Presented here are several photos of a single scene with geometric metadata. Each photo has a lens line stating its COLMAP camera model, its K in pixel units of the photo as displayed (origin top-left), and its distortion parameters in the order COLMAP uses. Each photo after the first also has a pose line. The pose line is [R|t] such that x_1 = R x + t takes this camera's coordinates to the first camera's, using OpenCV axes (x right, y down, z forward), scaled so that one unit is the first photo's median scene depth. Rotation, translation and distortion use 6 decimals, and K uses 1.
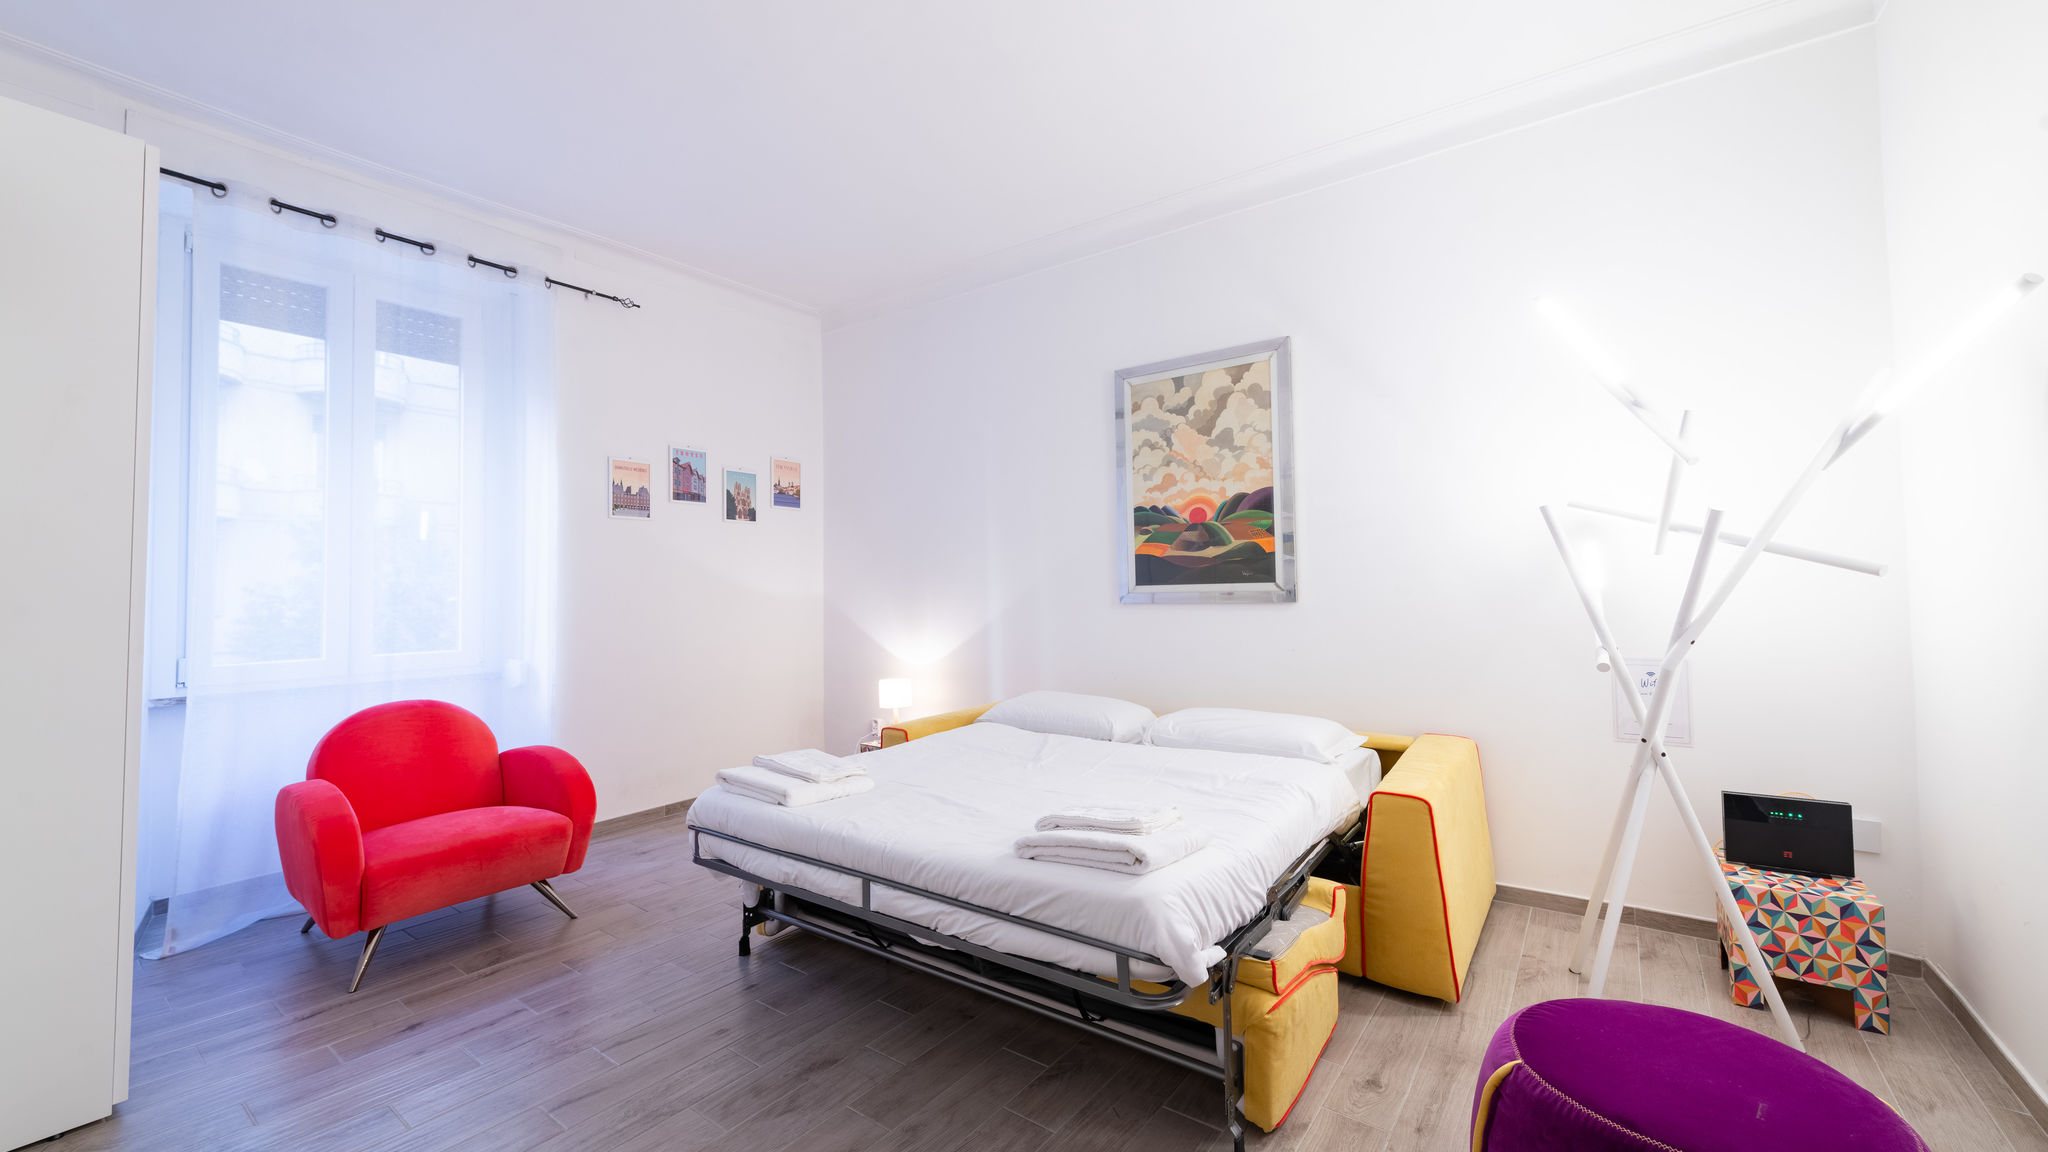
lens RADIAL K [[804.5, 0, 1016.5], [0, 804.5, 569.3], [0, 0, 1]] dist [0.027794, -0.014197]
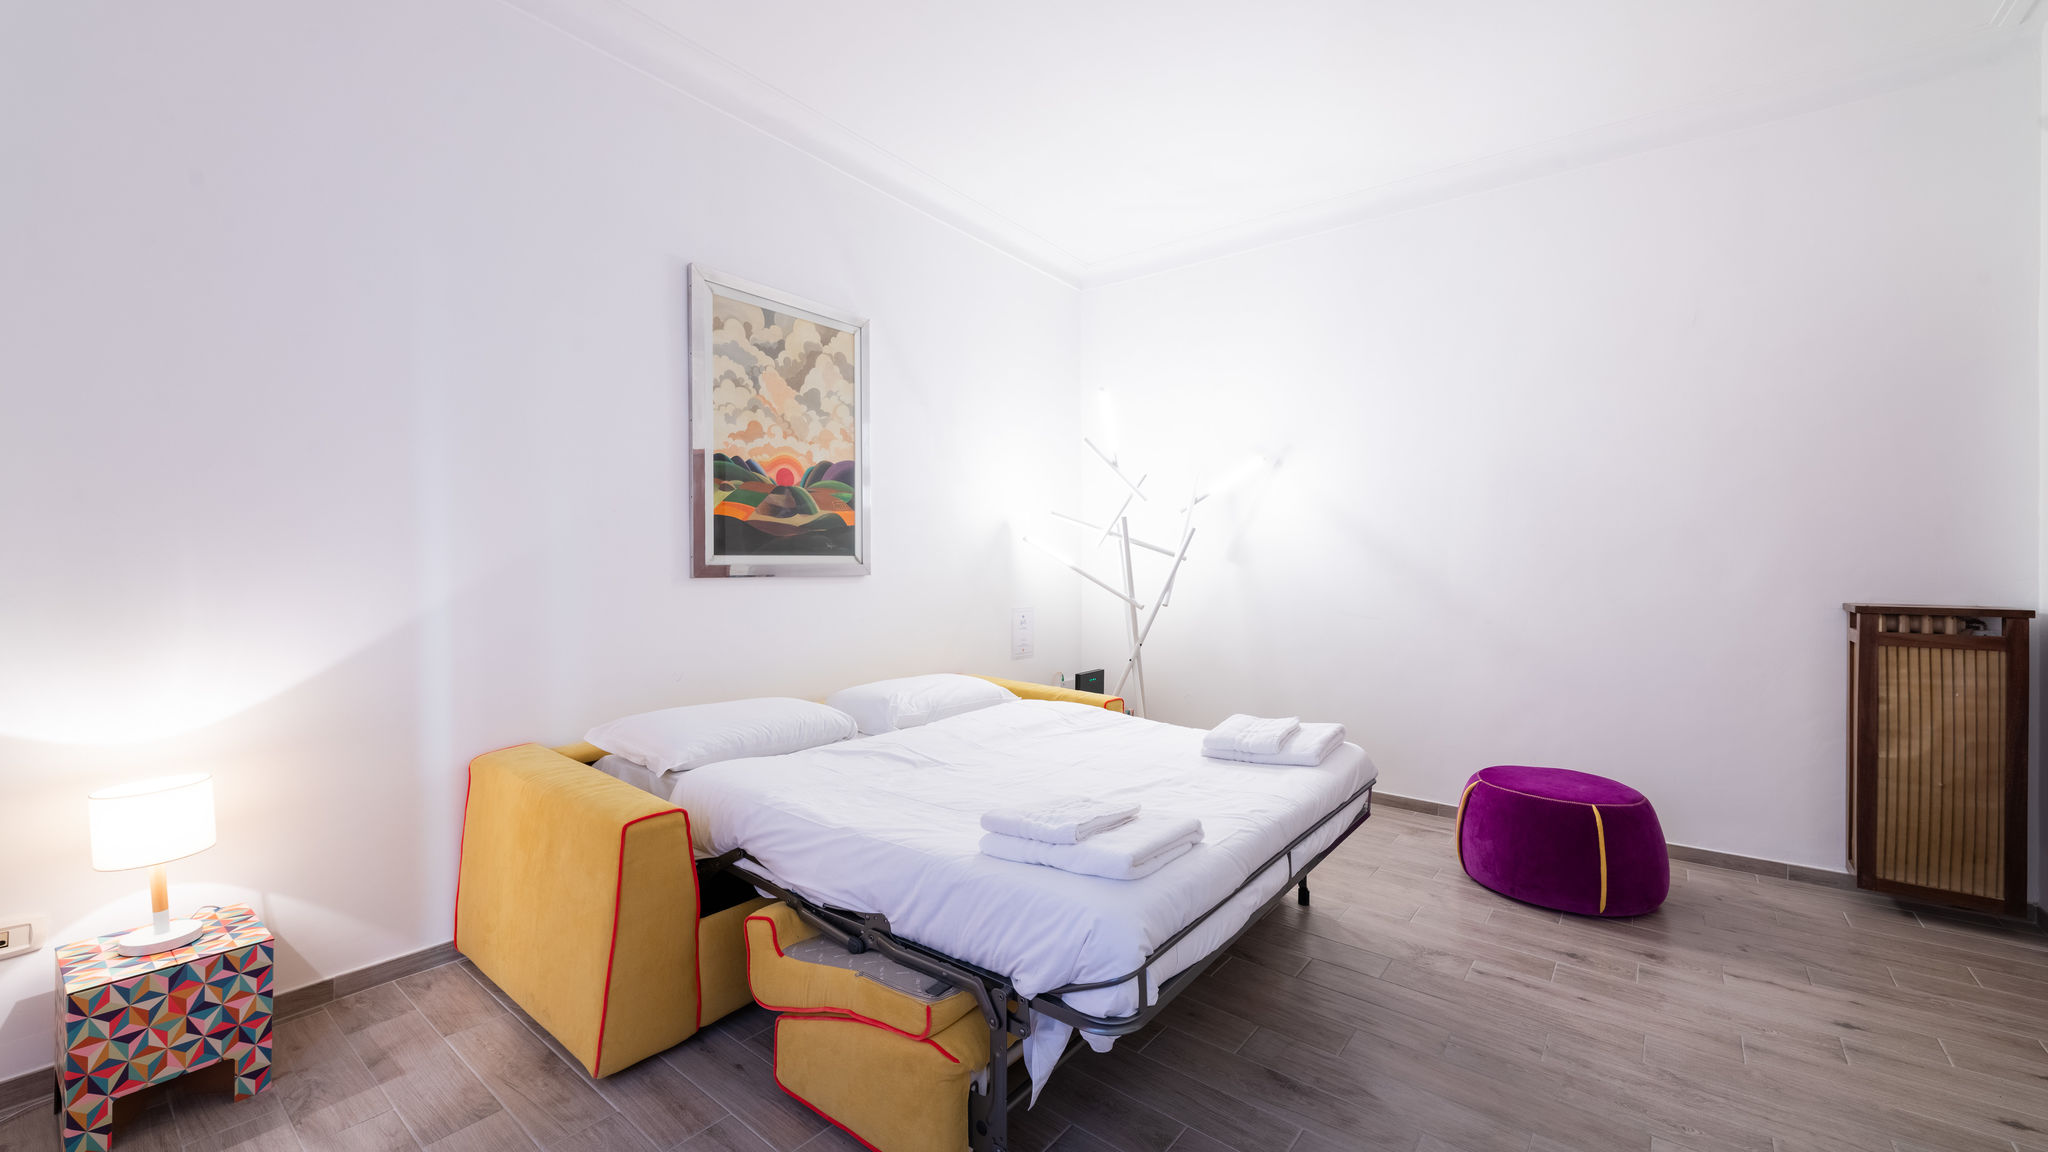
lens RADIAL K [[804.5, 0, 1016.5], [0, 804.5, 569.3], [0, 0, 1]] dist [0.027794, -0.014197]
pose [[0.036286, 0.010871, 0.999282, -0.636902], [-0.028641, 0.999541, -0.009834, 0.034538], [-0.998931, -0.028264, 0.036581, 0.703100]]
